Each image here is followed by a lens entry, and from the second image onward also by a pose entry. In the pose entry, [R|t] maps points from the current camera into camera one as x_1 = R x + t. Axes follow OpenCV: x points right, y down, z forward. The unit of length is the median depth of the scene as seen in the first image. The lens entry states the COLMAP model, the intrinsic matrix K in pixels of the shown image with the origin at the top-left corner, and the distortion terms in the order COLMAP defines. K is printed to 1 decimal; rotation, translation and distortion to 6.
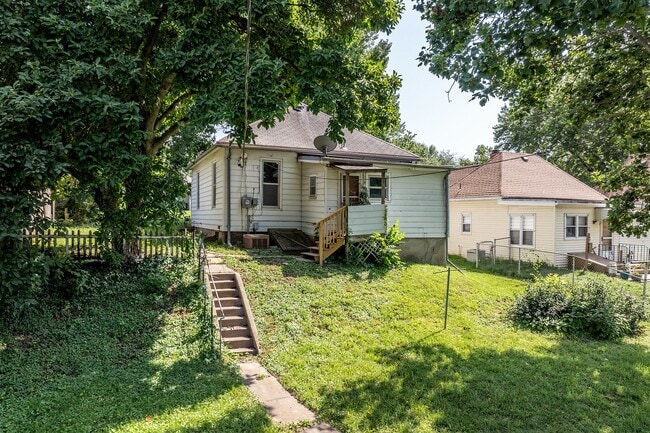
lens RADIAL K [[493.2, 0, 342.4], [0, 493.2, 165.1], [0, 0, 1]] dist [-0.022877, -0.006236]
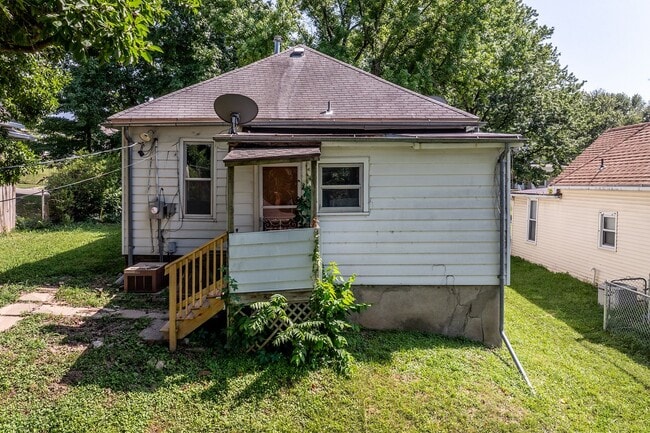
lens RADIAL K [[470.5, 0, 314.2], [0, 470.5, 181.8], [0, 0, 1]] dist [-0.006004, -0.000475]
pose [[0.901029, -0.010908, -0.433622, 0.253993], [0.057013, 0.993989, 0.093464, -0.006128], [0.429996, -0.108936, 0.896234, 0.541131]]
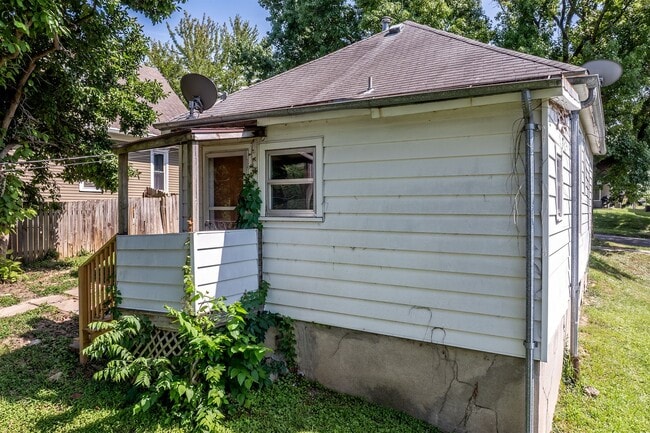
lens RADIAL K [[465.3, 0, 325.4], [0, 465.3, 201.8], [0, 0, 1]] dist [-0.031172, 0.002768]
pose [[0.534774, -0.011533, -0.844917, 0.369058], [0.089282, 0.995081, 0.042926, 0.047136], [0.840265, -0.098391, 0.533173, 0.817539]]
